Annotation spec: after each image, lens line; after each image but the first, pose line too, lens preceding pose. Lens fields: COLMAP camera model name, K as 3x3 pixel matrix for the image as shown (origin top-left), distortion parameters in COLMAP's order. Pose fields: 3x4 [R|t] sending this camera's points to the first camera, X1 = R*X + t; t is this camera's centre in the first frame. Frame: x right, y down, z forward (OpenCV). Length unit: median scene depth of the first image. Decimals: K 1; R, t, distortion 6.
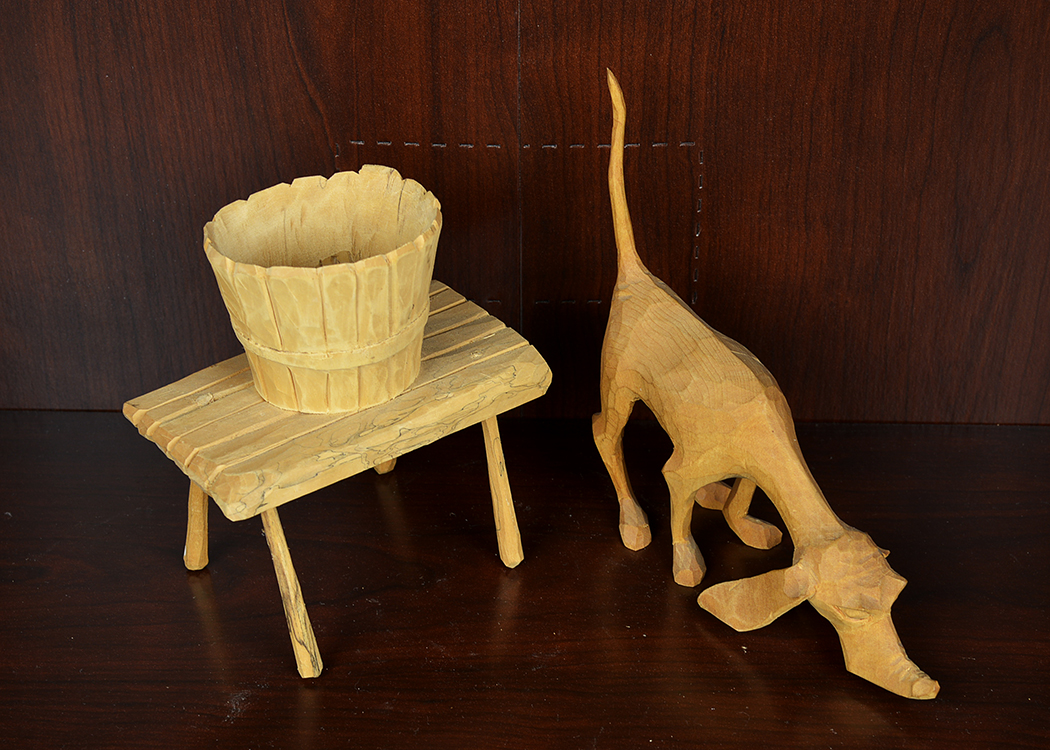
lens RADIAL K [[1891.9, 0, 516.5], [0, 1891.9, 369.9], [0, 0, 1]] dist [-0.001379, 0.000000]
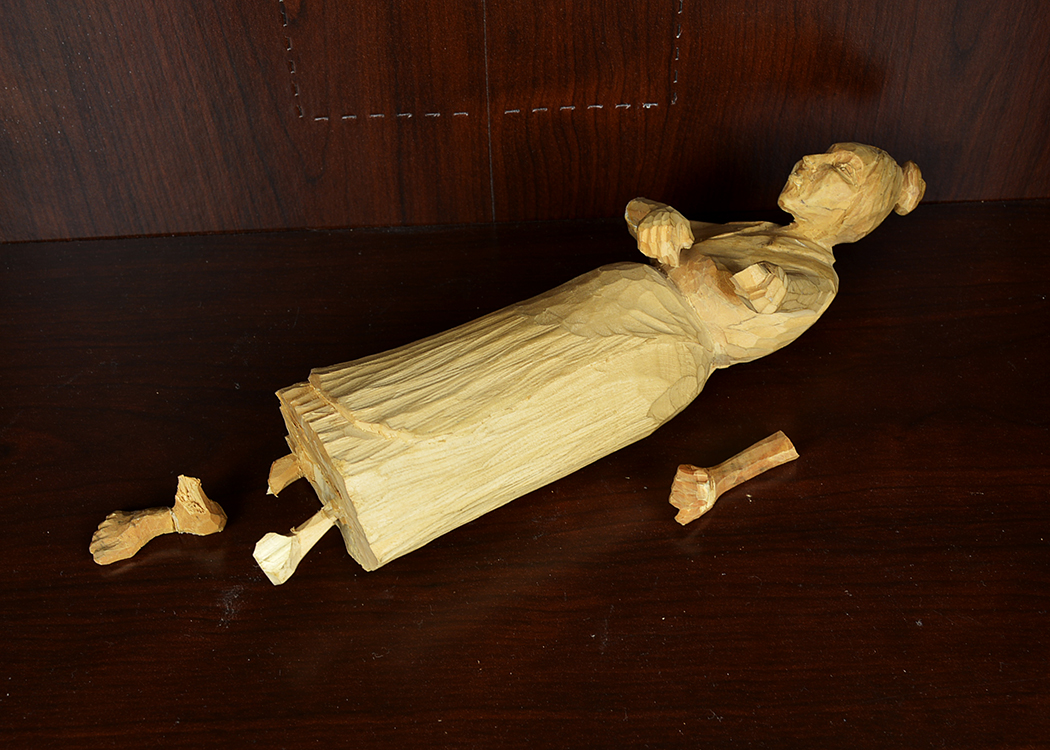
lens RADIAL K [[1582.2, 0, 535.4], [0, 1582.2, 368.2], [0, 0, 1]] dist [-0.016685, 0.000000]
pose [[0.996622, -0.066635, 0.047998, -0.023925], [0.051074, 0.960622, 0.273124, -0.147085], [-0.064307, -0.269750, 0.960781, 0.251397]]
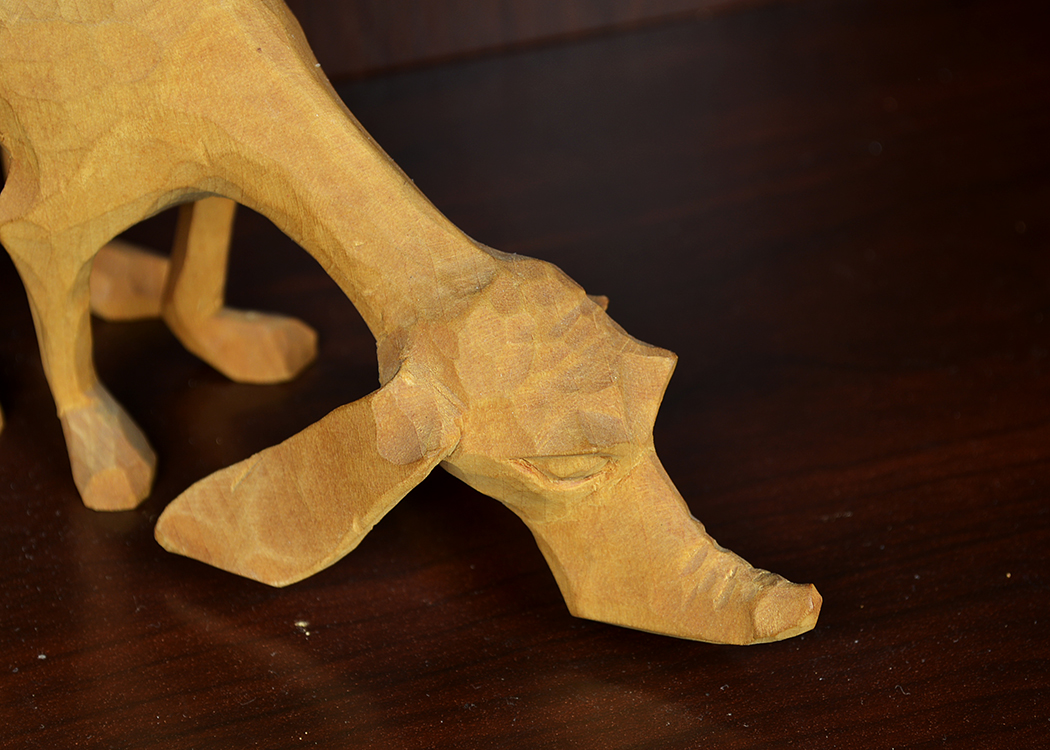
lens RADIAL K [[2705.2, 0, 525.3], [0, 2705.2, 378.4], [0, 0, 1]] dist [-0.037547, 0.000000]
pose [[0.938519, -0.219140, 0.266759, 0.027219], [0.205640, 0.975523, 0.077895, 0.065455], [-0.277299, -0.018249, 0.960610, 0.466620]]
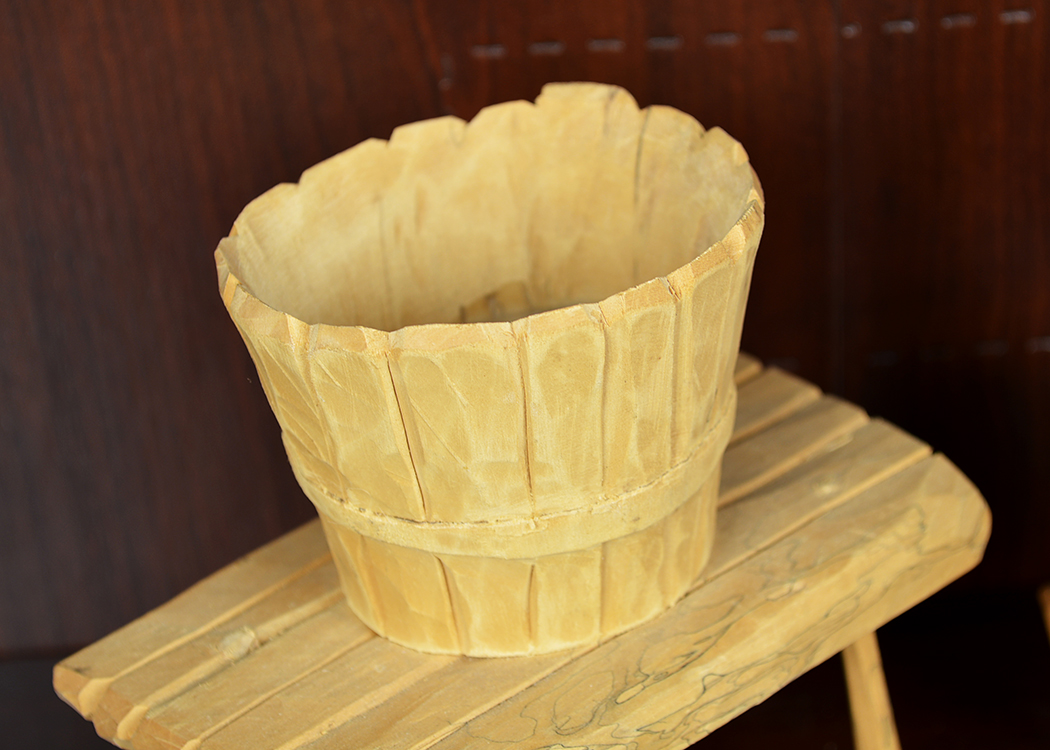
lens RADIAL K [[2705.2, 0, 521.7], [0, 2705.2, 377.9], [0, 0, 1]] dist [-0.037547, 0.000000]
pose [[0.996211, -0.083745, 0.023461, -0.108539], [0.084399, 0.996027, -0.028409, -0.022181], [-0.020988, 0.030282, 0.999321, 0.367977]]
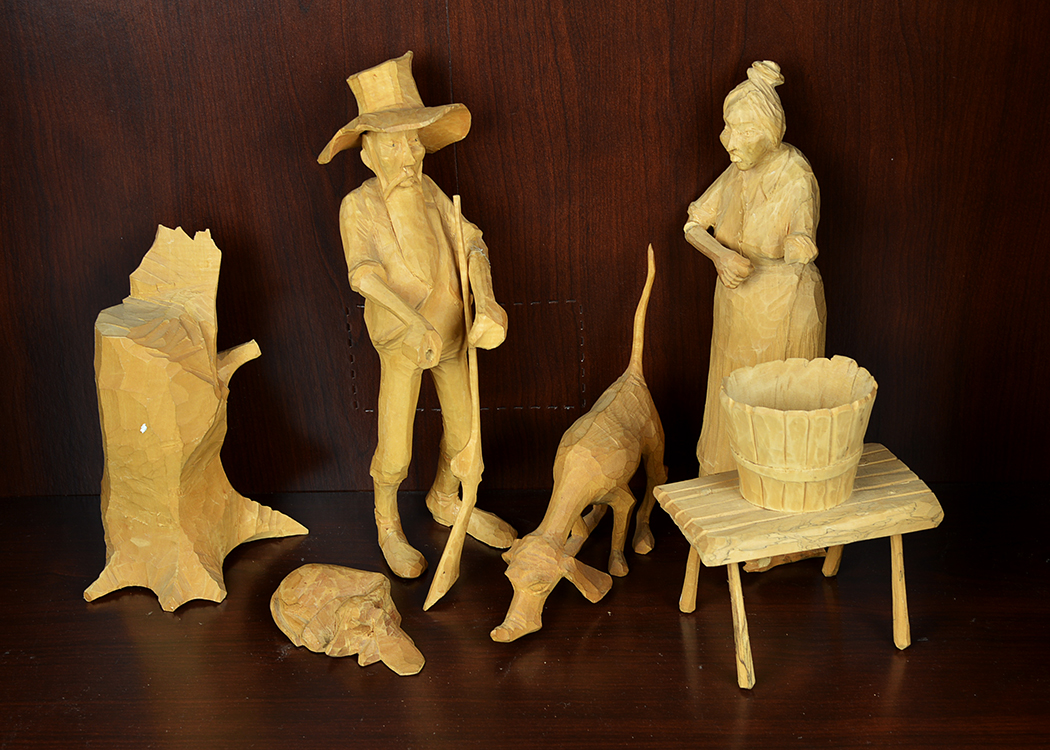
lens RADIAL K [[1760.9, 0, 525.0], [0, 1760.9, 378.6], [0, 0, 1]] dist [-0.045886, 0.000000]
pose [[0.935768, 0.130443, -0.327601, 0.150206], [-0.170109, 0.980799, -0.095375, 0.085604], [0.308870, 0.144977, 0.939990, -0.387061]]
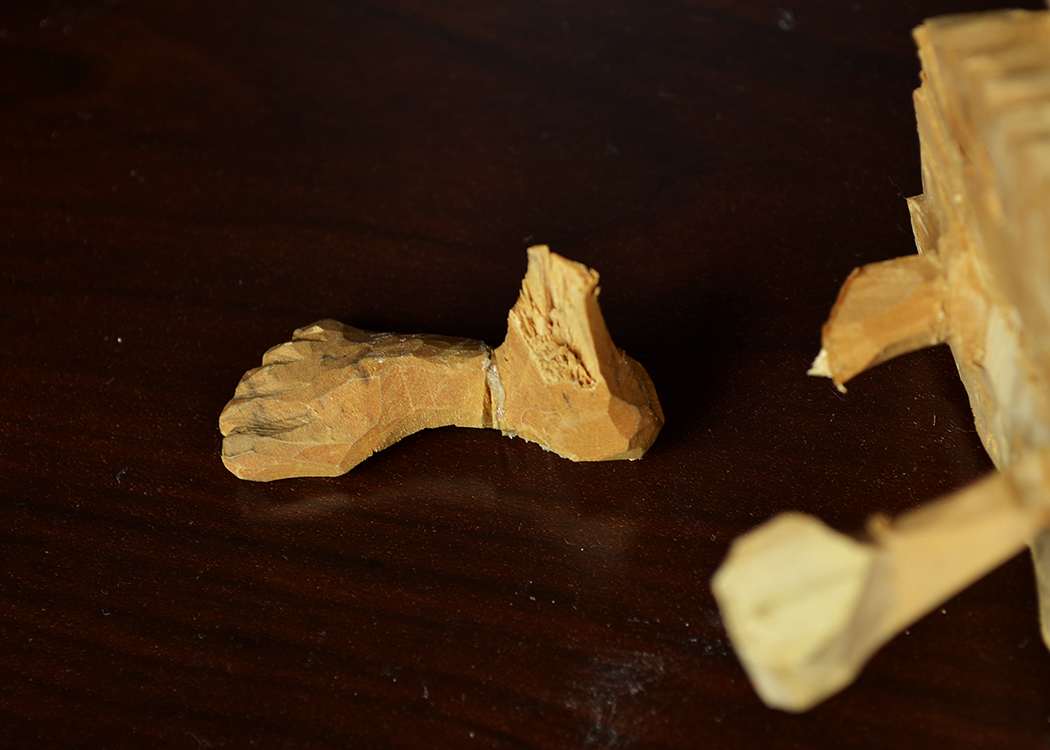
lens RADIAL K [[2705.2, 0, 519.7], [0, 2705.2, 373.3], [0, 0, 1]] dist [-0.037547, 0.000000]
pose [[0.964222, 0.152261, -0.217009, -0.080203], [-0.070976, 0.936992, 0.342064, -0.006726], [0.255419, -0.314423, 0.914275, 0.638737]]
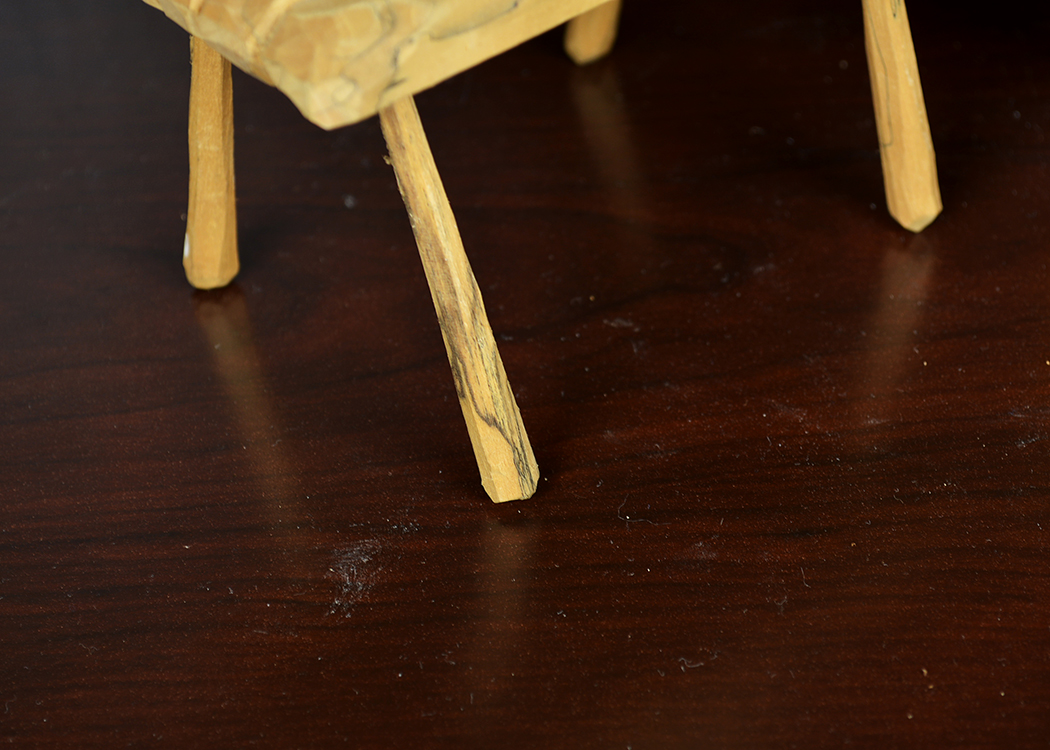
lens RADIAL K [[2705.2, 0, 518.9], [0, 2705.2, 371.3], [0, 0, 1]] dist [-0.037547, 0.000000]
pose [[0.997208, -0.073827, -0.011239, -0.098835], [0.074600, 0.991699, 0.104729, 0.068959], [0.003414, -0.105275, 0.994437, 0.389556]]
